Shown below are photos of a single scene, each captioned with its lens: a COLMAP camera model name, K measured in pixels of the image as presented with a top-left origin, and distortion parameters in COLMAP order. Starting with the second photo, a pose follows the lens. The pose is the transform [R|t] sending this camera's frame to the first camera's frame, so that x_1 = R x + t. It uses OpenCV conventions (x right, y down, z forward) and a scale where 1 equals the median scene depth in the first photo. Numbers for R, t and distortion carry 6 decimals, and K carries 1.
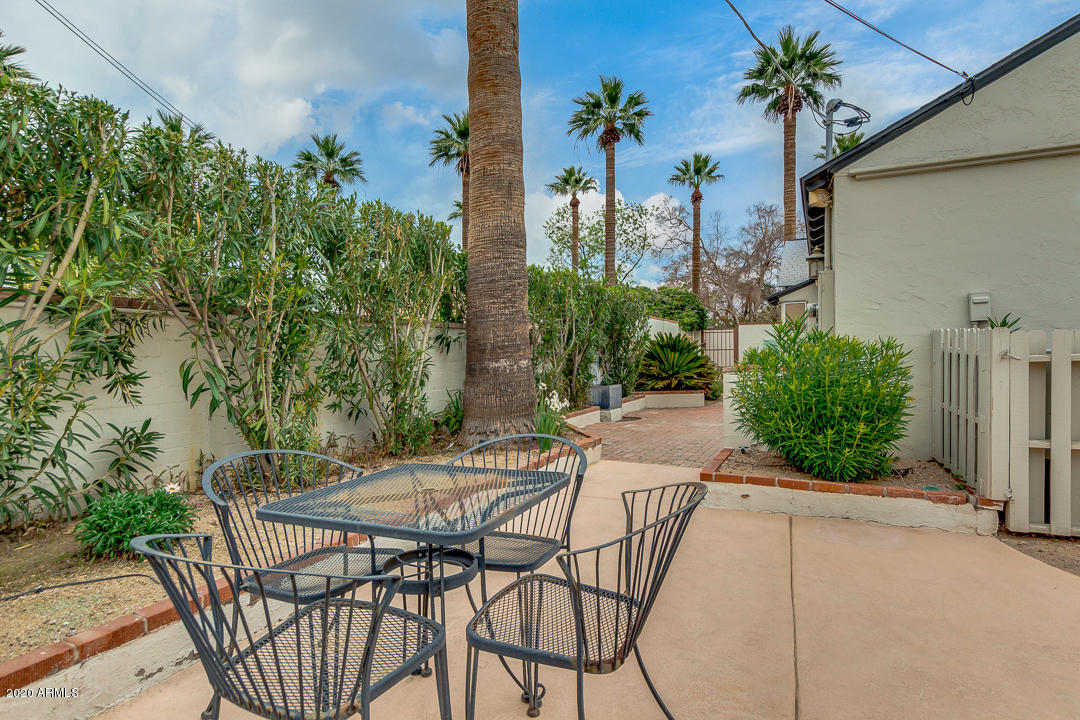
lens RADIAL K [[475.9, 0, 551.0], [0, 475.9, 365.3], [0, 0, 1]] dist [0.004209, 0.000617]
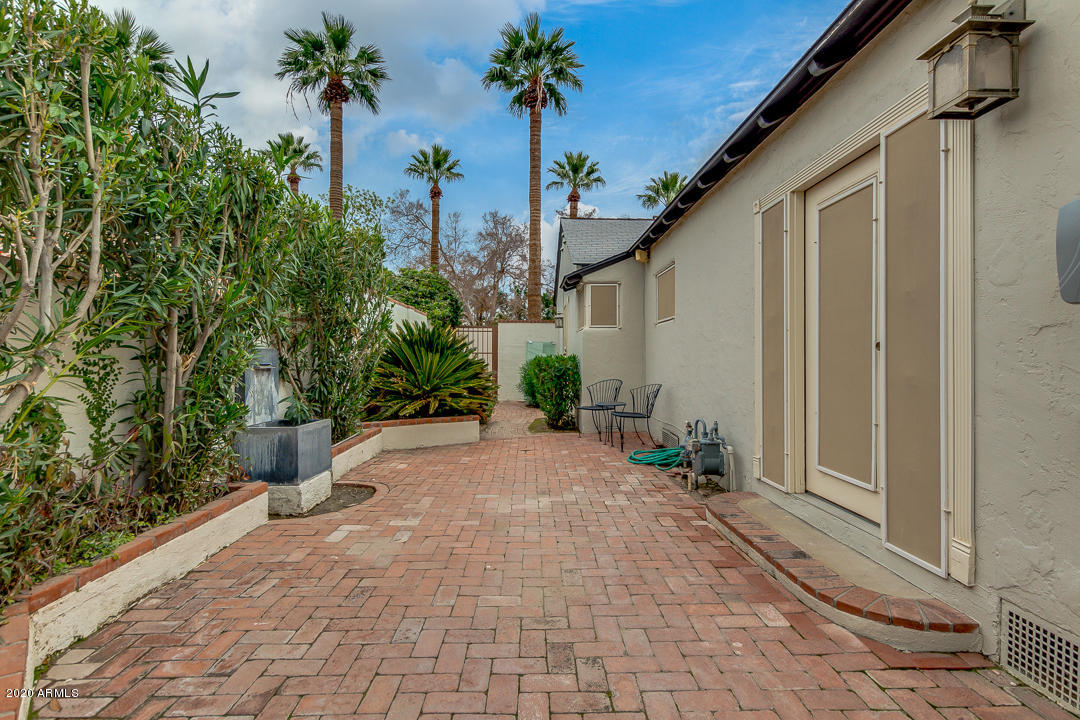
lens RADIAL K [[500.6, 0, 536.9], [0, 500.6, 360.7], [0, 0, 1]] dist [0.005987, -0.001119]
pose [[0.877046, 0.008010, 0.480341, 0.023248], [0.001350, 0.999816, -0.019137, -0.001859], [-0.480405, 0.017432, 0.876873, 0.123325]]
